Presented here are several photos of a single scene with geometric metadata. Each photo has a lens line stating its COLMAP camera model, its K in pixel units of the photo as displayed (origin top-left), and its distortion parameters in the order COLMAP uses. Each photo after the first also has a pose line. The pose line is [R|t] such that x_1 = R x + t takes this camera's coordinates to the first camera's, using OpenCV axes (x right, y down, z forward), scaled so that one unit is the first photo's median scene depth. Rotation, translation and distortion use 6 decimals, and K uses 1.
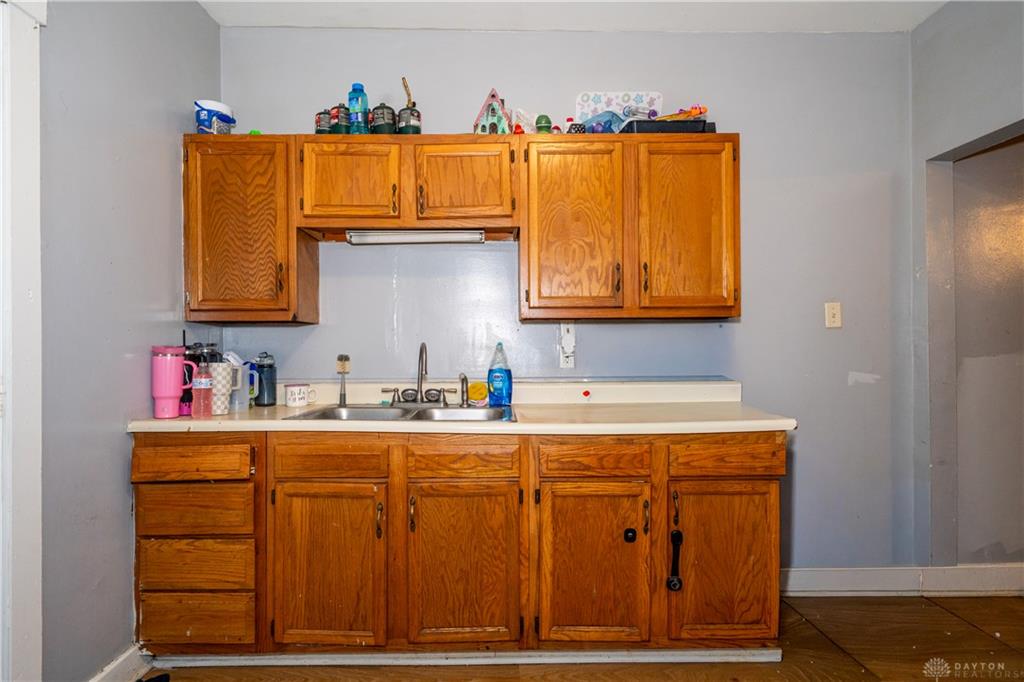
lens RADIAL K [[527.7, 0, 512.0], [0, 527.7, 341.0], [0, 0, 1]] dist [0.000437, 0.001370]
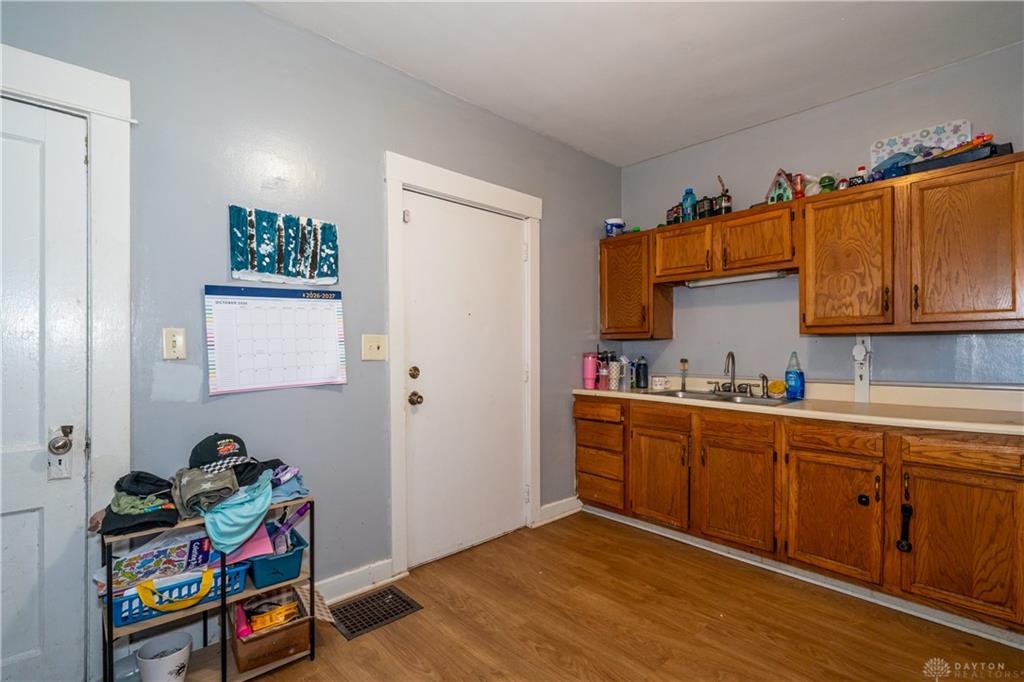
lens RADIAL K [[469.4, 0, 512.0], [0, 469.4, 341.0], [0, 0, 1]] dist [-0.000160, 0.000032]
pose [[0.668177, -0.009700, -0.743939, 0.428309], [0.002716, 0.999940, -0.010599, -0.015265], [0.743997, 0.005062, 0.668164, -0.363622]]
